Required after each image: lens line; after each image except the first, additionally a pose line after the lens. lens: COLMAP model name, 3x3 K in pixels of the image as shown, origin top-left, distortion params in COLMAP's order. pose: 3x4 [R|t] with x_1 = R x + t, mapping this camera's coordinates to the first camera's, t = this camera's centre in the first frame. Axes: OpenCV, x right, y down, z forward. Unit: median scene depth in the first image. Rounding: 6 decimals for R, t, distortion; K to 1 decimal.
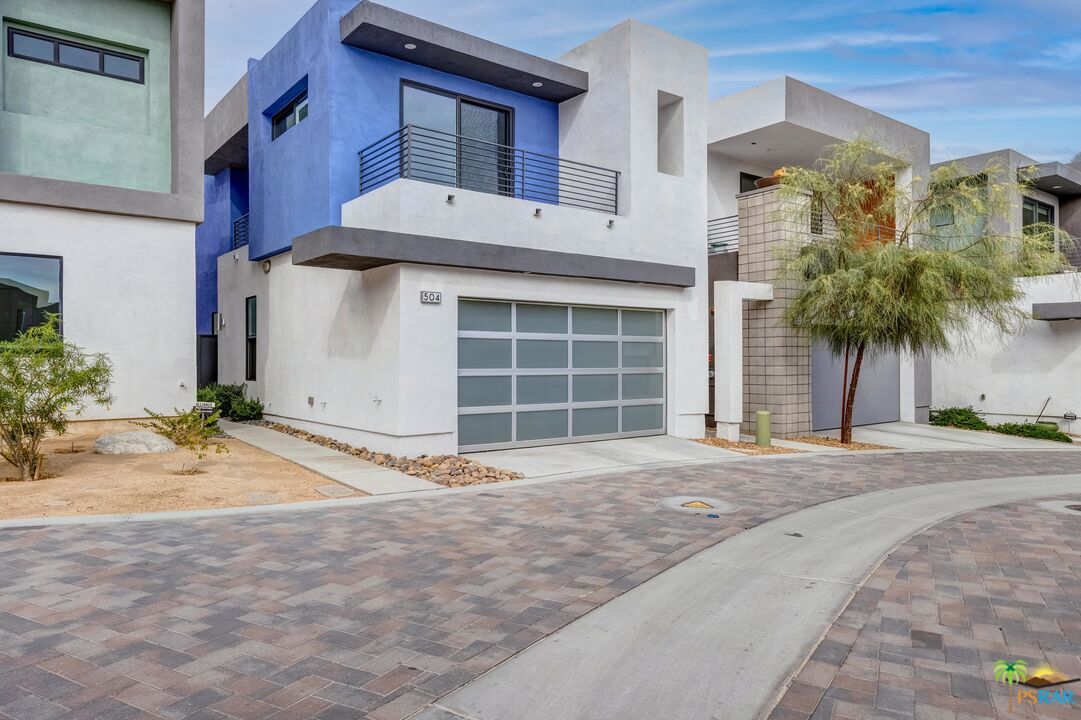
lens RADIAL K [[724.7, 0, 541.0], [0, 724.7, 358.1], [0, 0, 1]] dist [-0.004422, 0.003168]
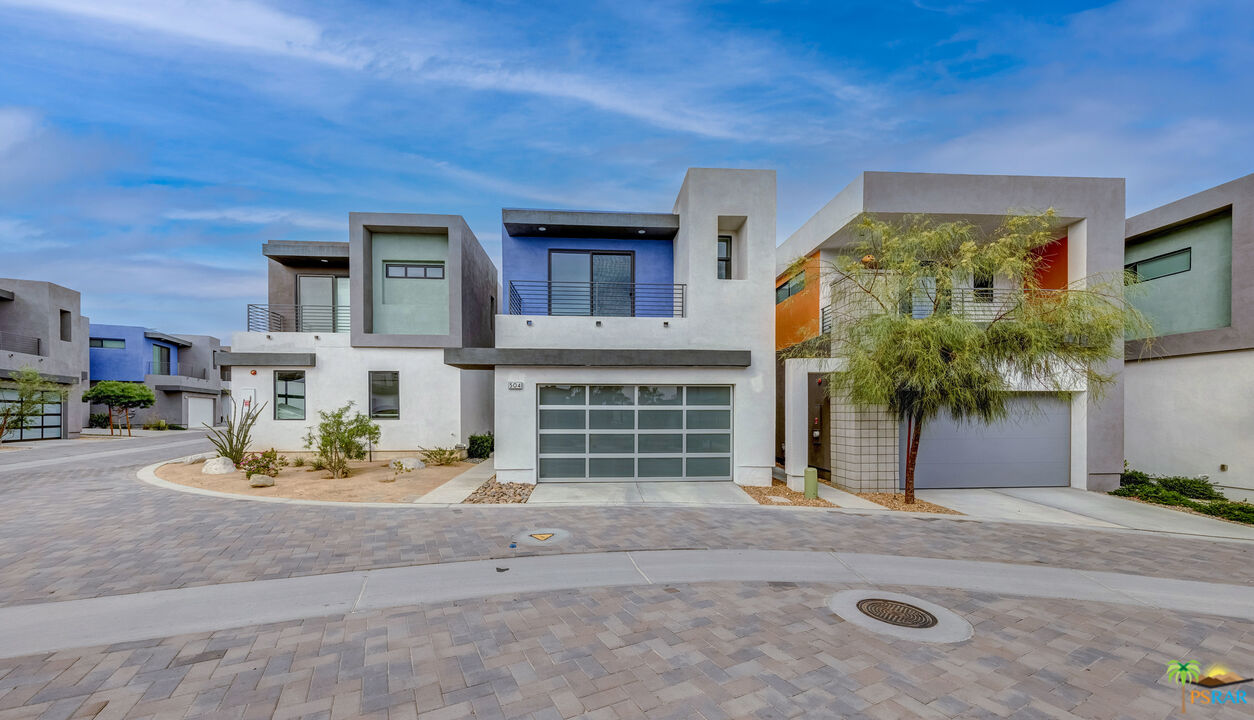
lens RADIAL K [[460.6, 0, 625.2], [0, 460.6, 421.3], [0, 0, 1]] dist [0.006481, -0.000152]
pose [[0.825912, 0.008471, -0.563735, 0.548184], [0.002059, 0.999835, 0.018040, -0.019406], [0.563795, -0.016060, 0.825759, 0.246783]]
